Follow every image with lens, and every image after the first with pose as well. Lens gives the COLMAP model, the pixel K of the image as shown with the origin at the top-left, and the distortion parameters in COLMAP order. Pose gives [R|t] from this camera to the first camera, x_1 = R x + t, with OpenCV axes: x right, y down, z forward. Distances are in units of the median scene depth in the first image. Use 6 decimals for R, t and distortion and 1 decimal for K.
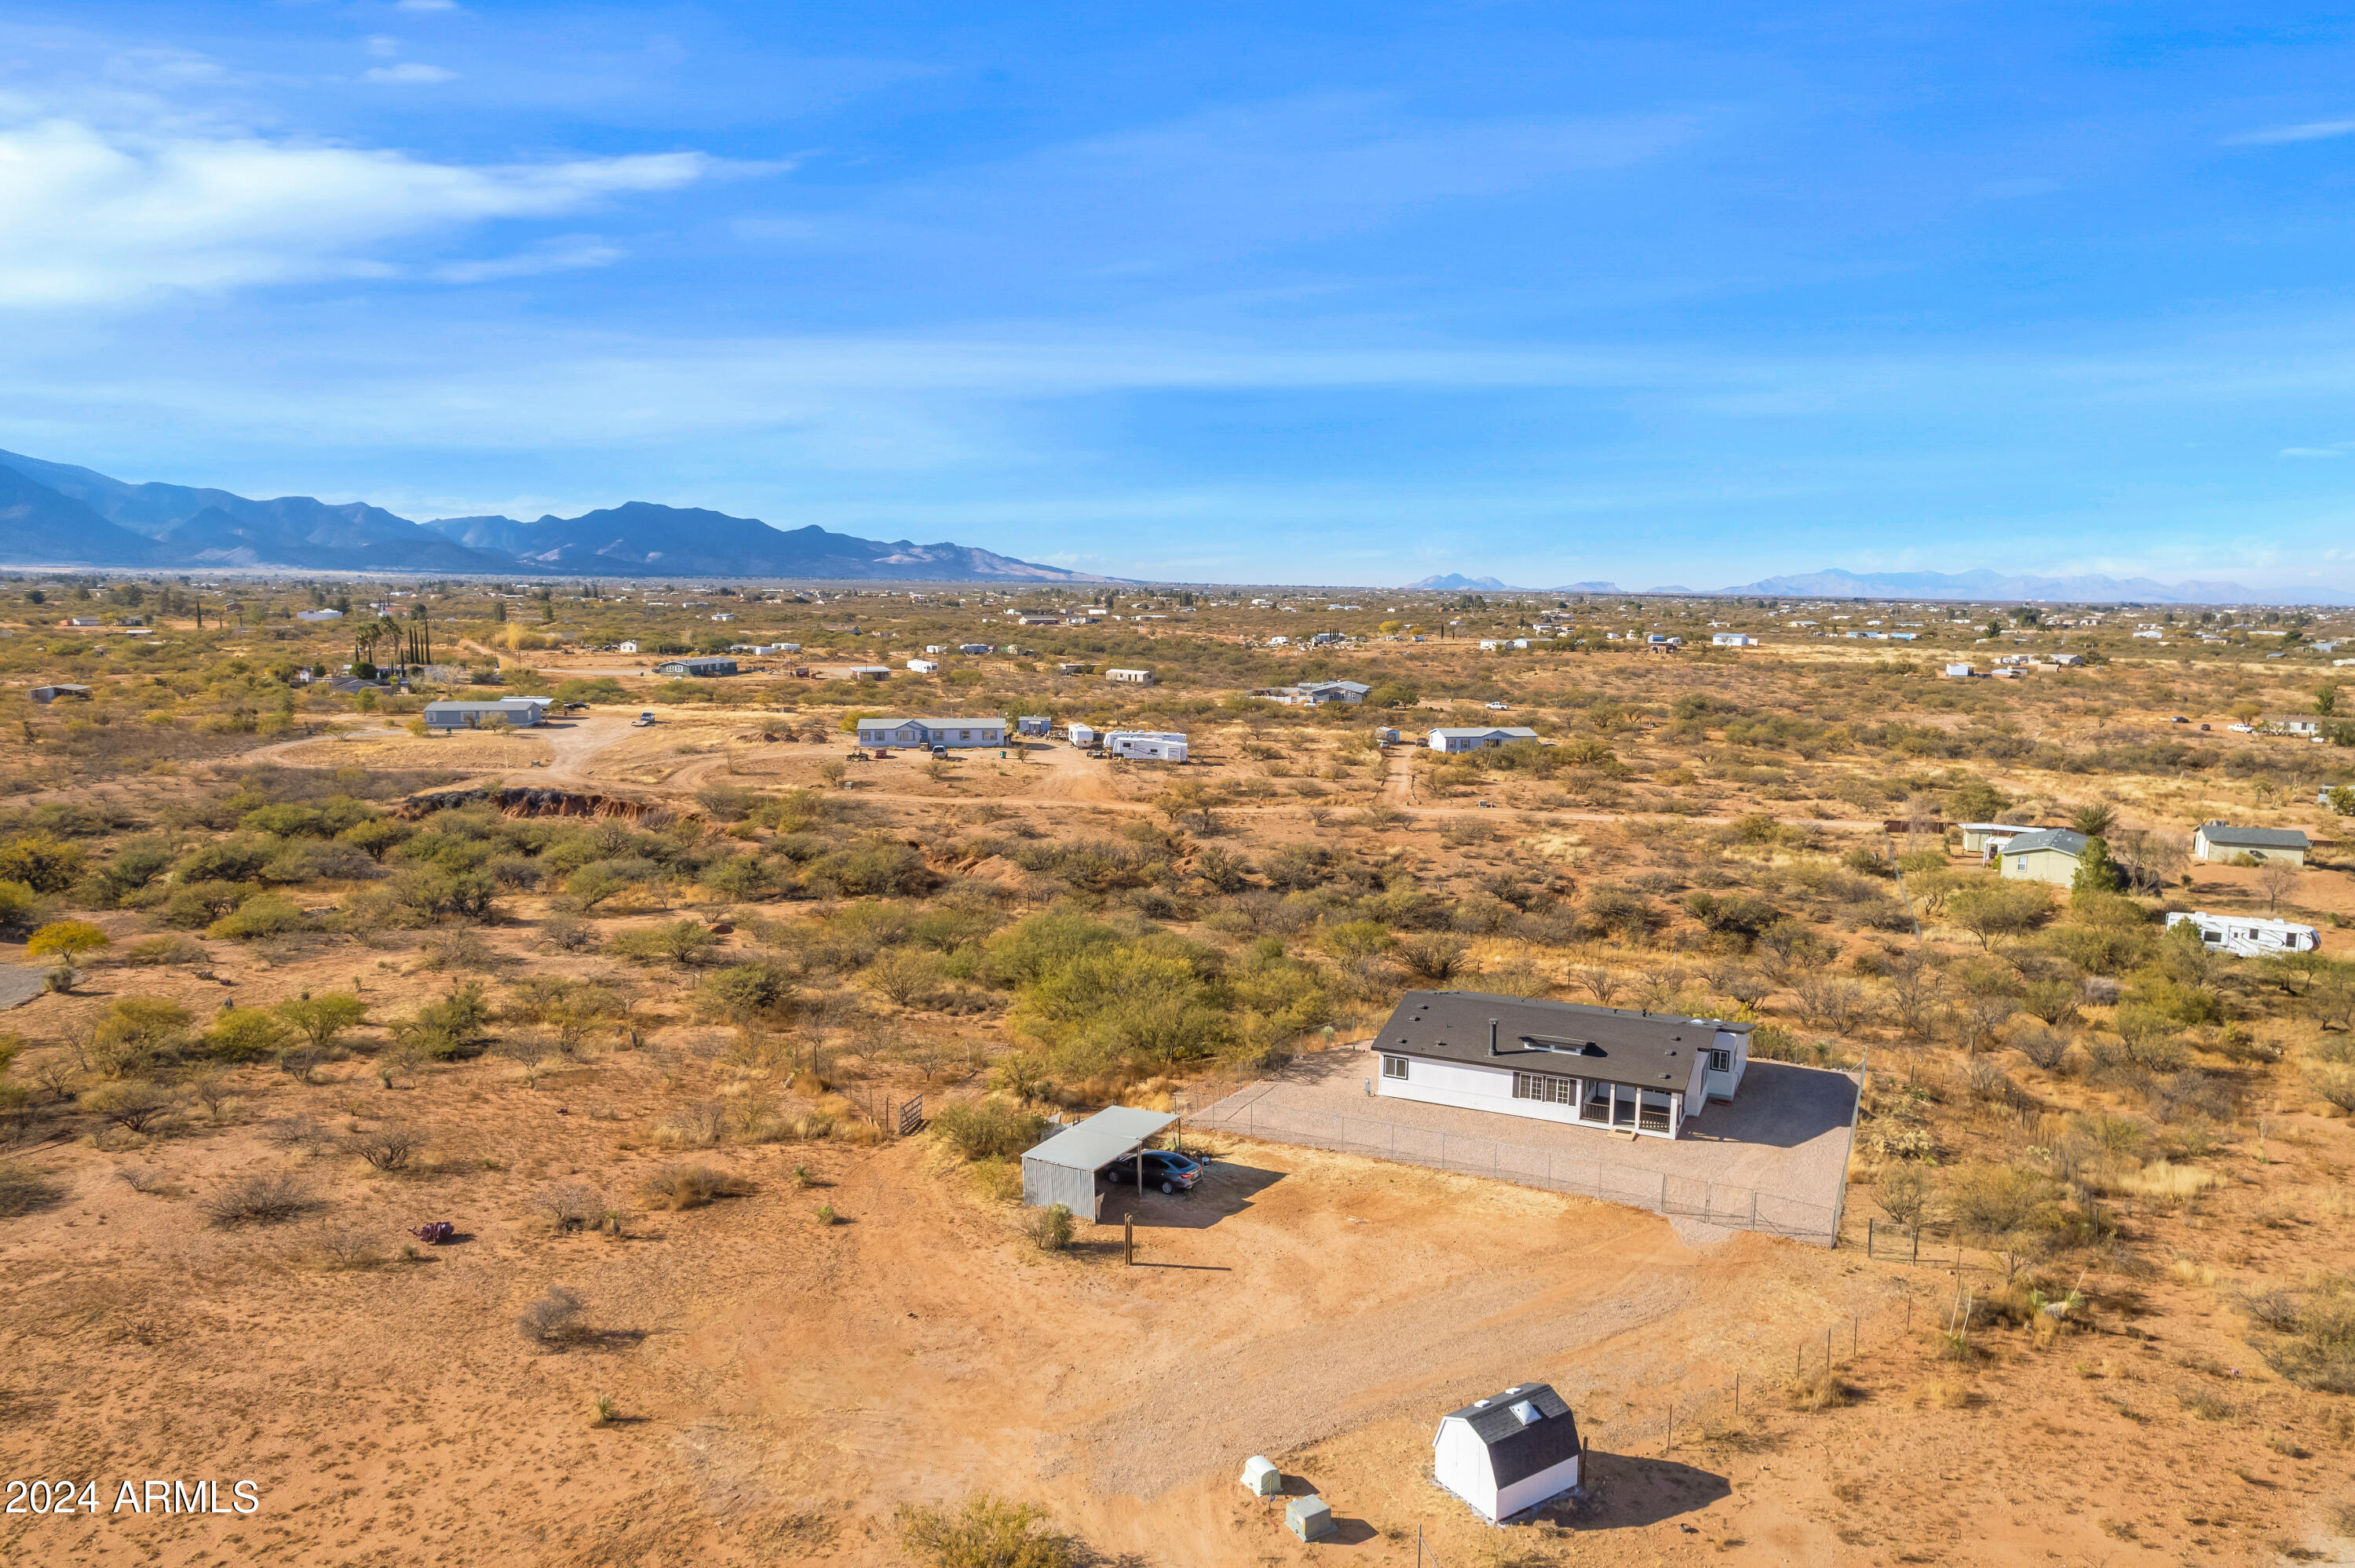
lens RADIAL K [[1507.5, 0, 1177.5], [0, 1507.5, 784.0], [0, 0, 1]] dist [-0.068729, 0.061596]
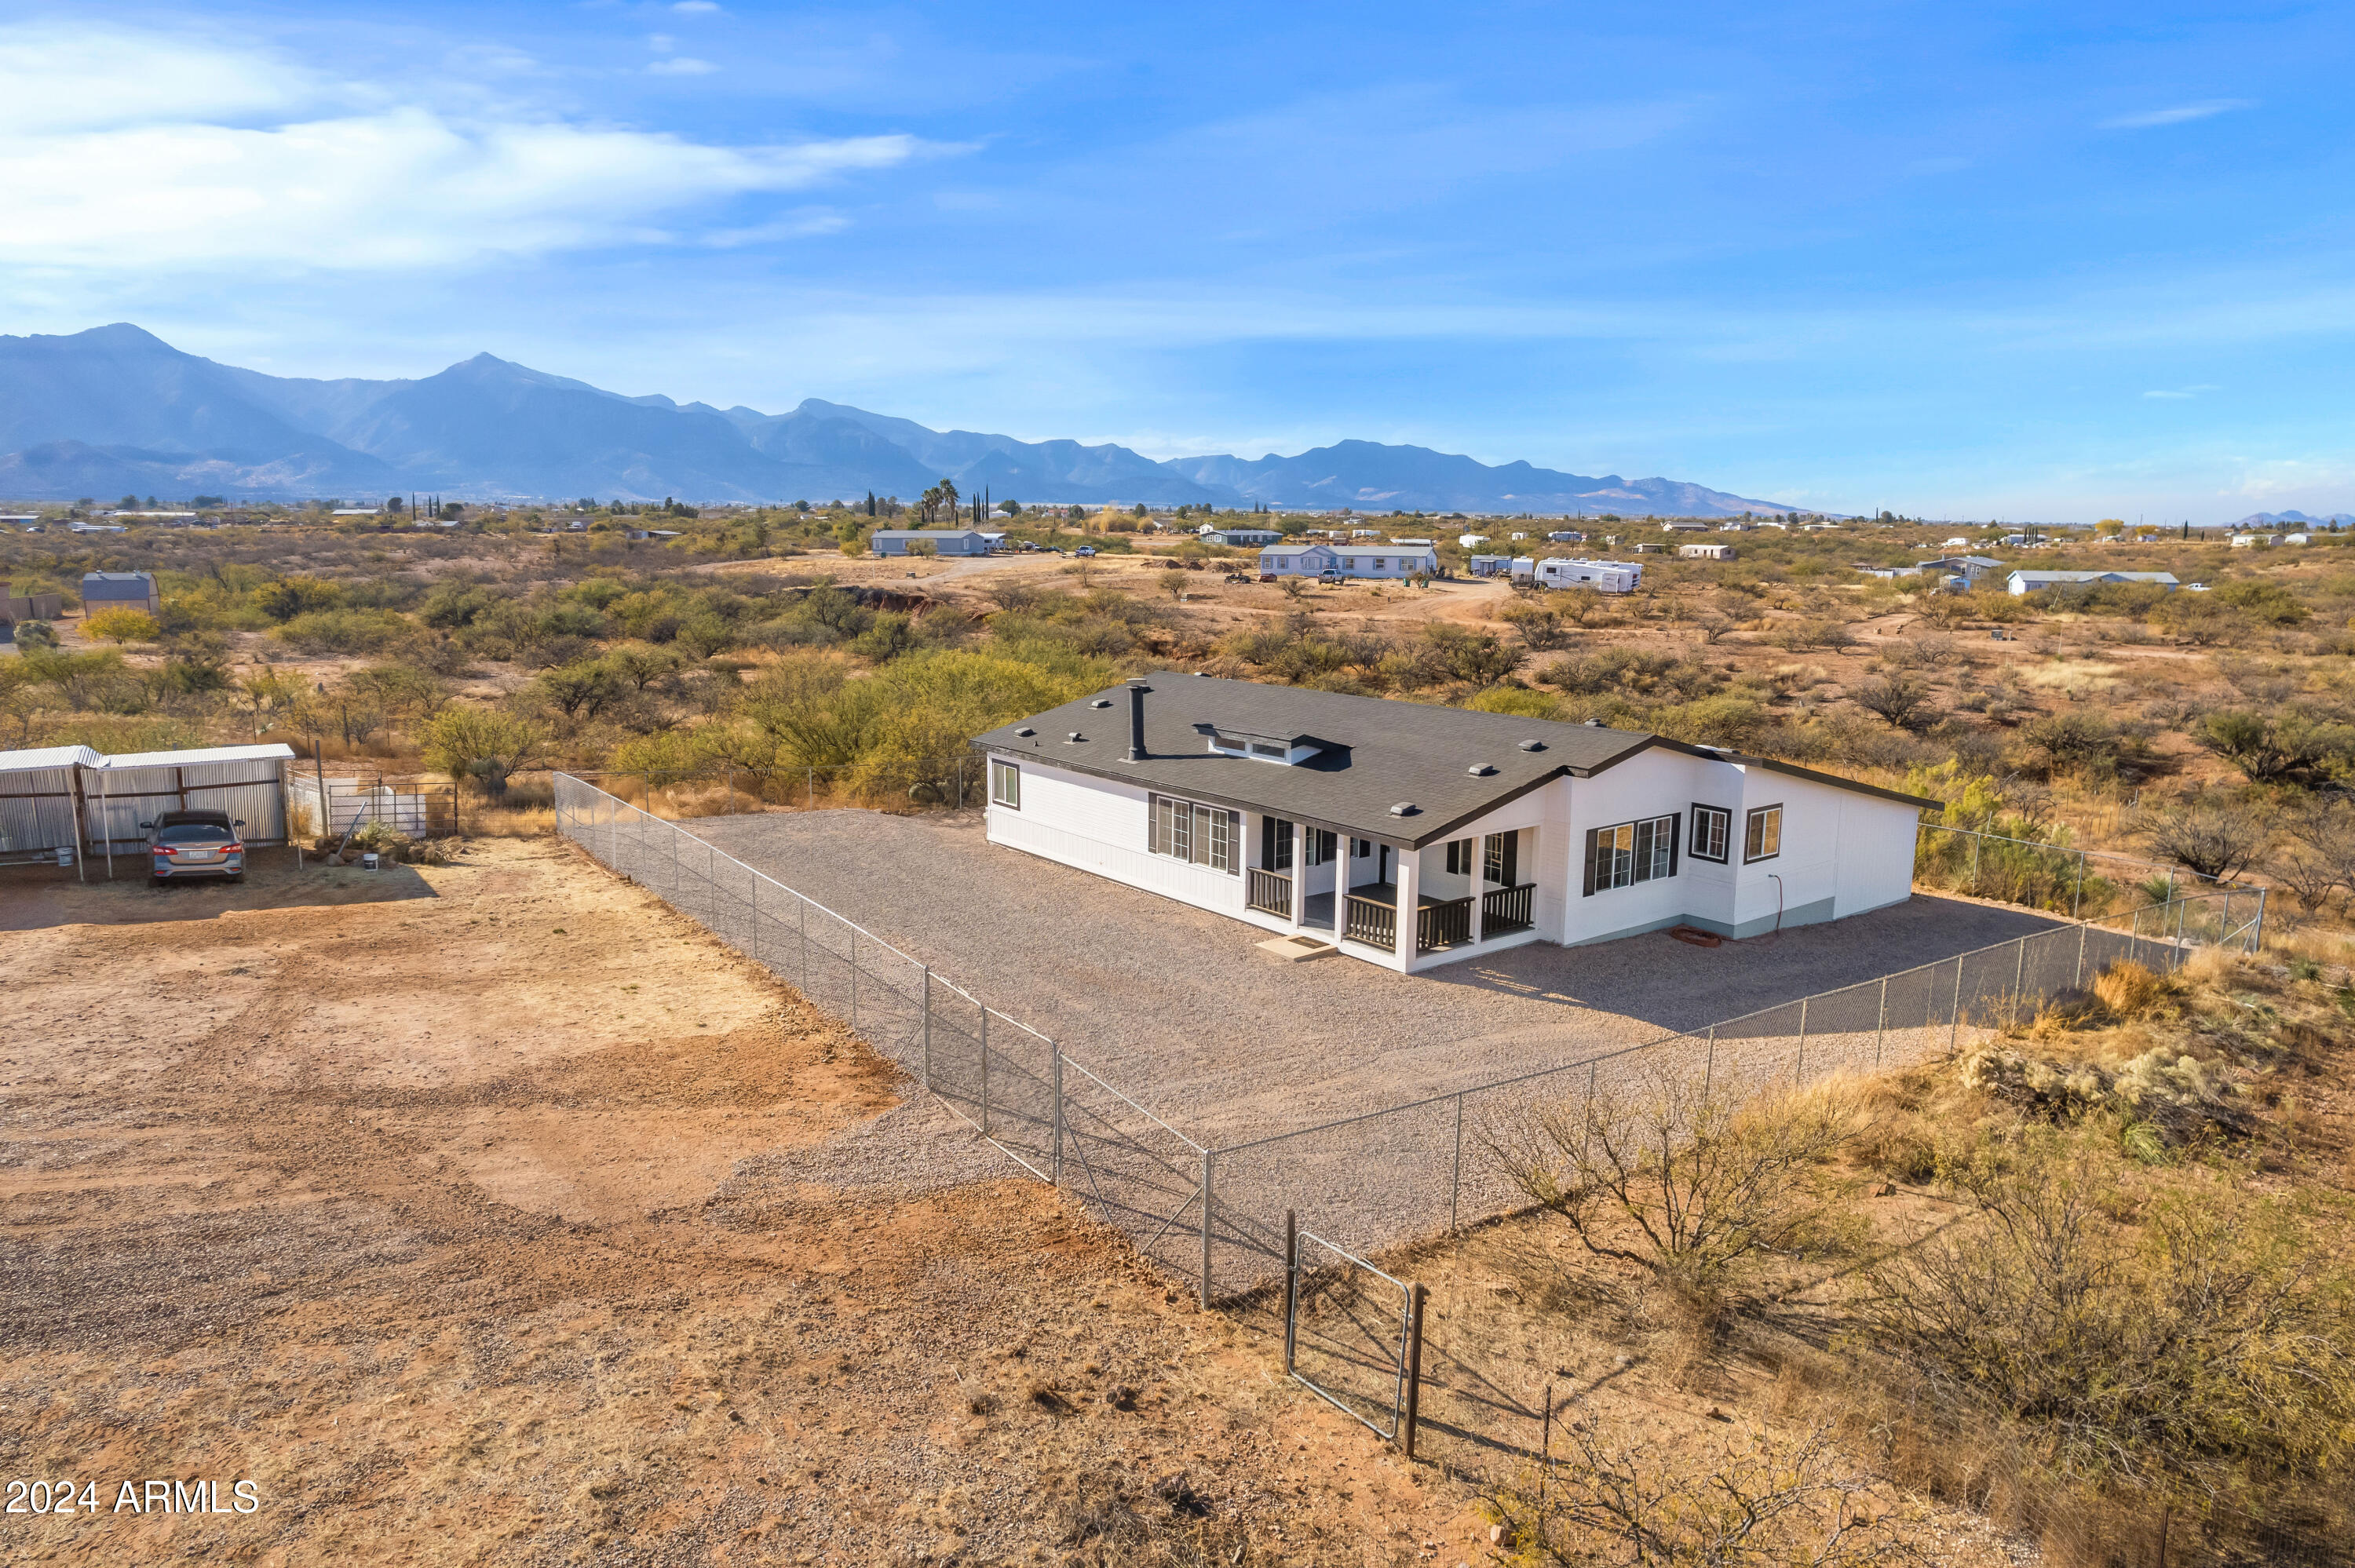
lens RADIAL K [[1507.5, 0, 1177.5], [0, 1507.5, 784.0], [0, 0, 1]] dist [-0.068729, 0.061596]
pose [[0.896928, 0.074685, -0.435823, 0.180112], [-0.056864, 0.996931, 0.053812, 0.069739], [0.438504, -0.023483, 0.898422, 0.255054]]
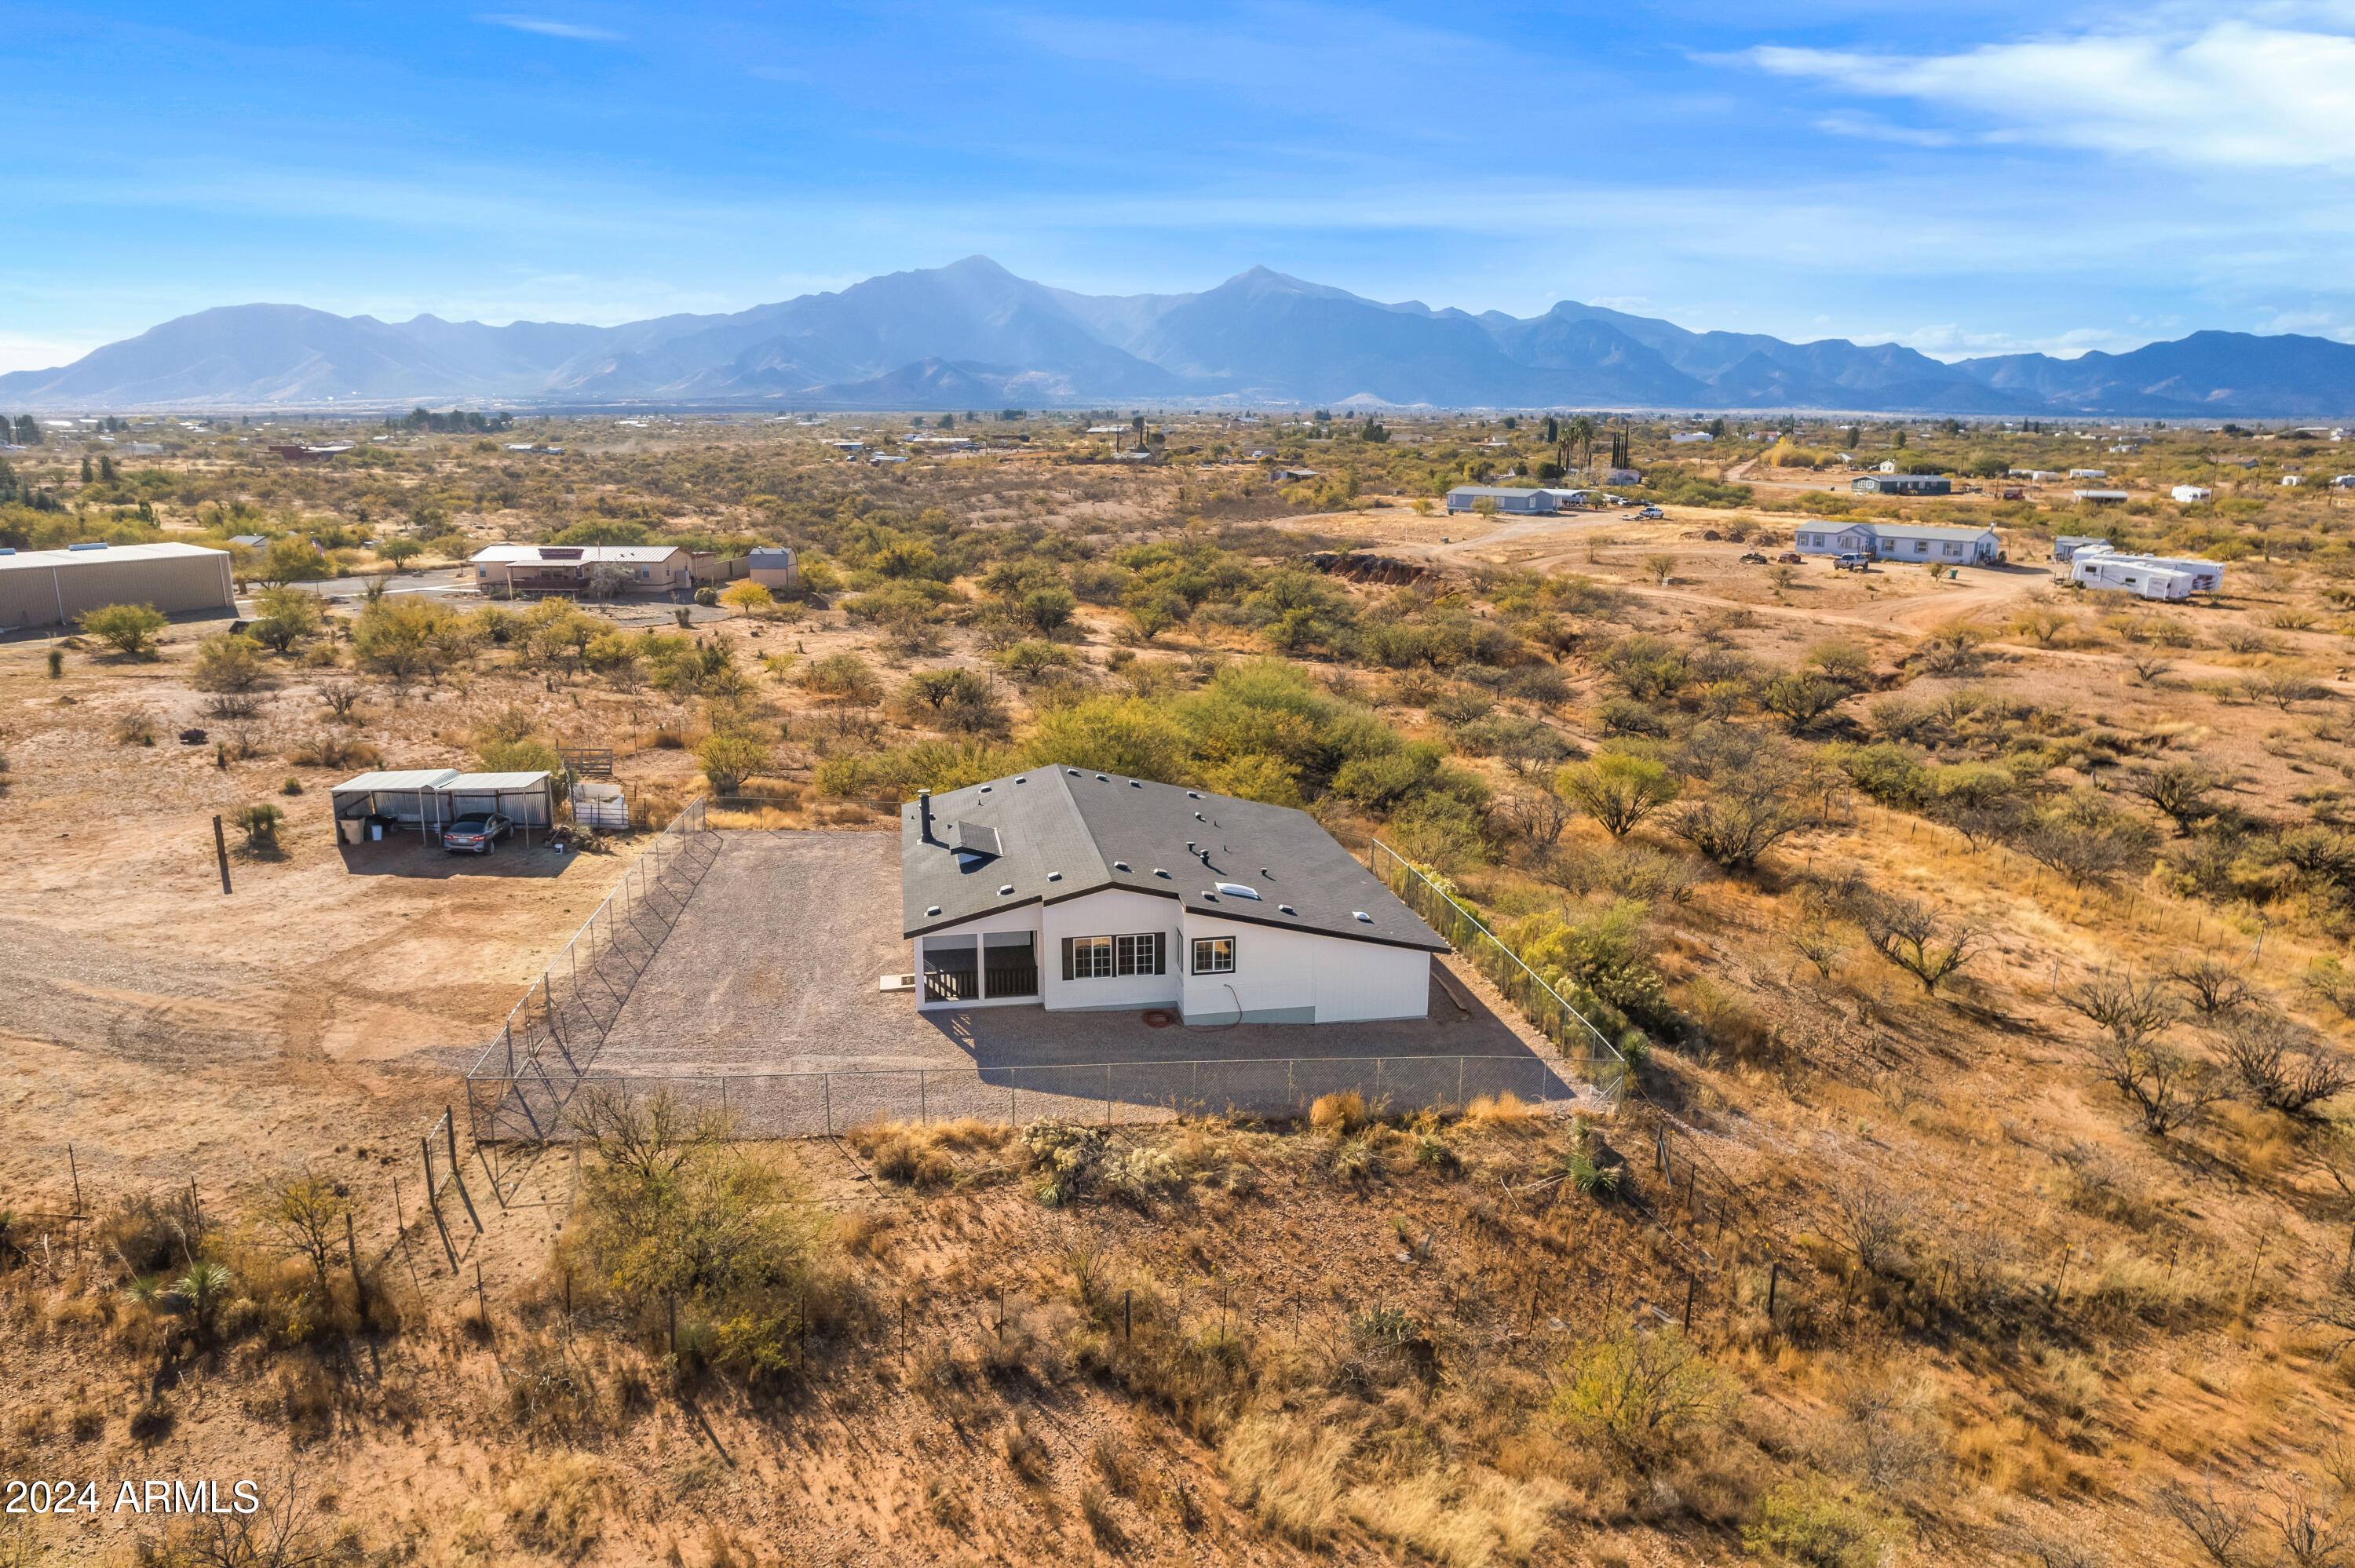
lens RADIAL K [[1507.5, 0, 1177.5], [0, 1507.5, 784.0], [0, 0, 1]] dist [-0.068729, 0.061596]
pose [[0.592844, 0.184018, -0.784011, 0.355079], [-0.102980, 0.982873, 0.152823, 0.014807], [0.798706, -0.009862, 0.601640, 0.286738]]
